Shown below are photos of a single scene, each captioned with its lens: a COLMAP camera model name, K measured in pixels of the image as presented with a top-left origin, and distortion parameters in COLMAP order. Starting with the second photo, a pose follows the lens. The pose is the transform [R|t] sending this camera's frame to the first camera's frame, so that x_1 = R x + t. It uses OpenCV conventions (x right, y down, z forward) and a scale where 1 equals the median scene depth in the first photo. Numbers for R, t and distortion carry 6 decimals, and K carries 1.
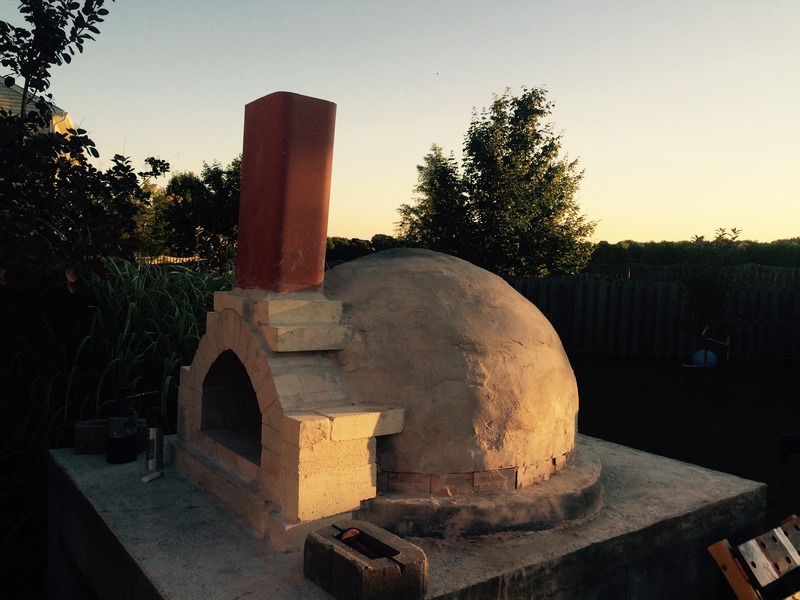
lens RADIAL K [[692.7, 0, 400.0], [0, 692.7, 300.0], [0, 0, 1]] dist [0.096482, -0.138889]
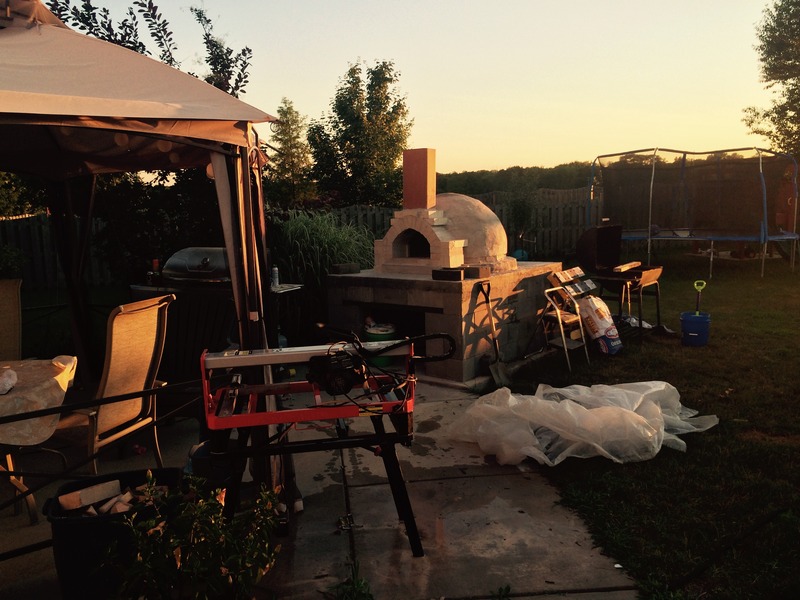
lens RADIAL K [[692.7, 0, 400.0], [0, 692.7, 300.0], [0, 0, 1]] dist [0.096482, -0.138889]
pose [[0.962227, -0.100654, 0.252957, -0.143630], [0.078328, 0.992211, 0.096857, 0.010870], [-0.260736, -0.073385, 0.962617, -0.266703]]
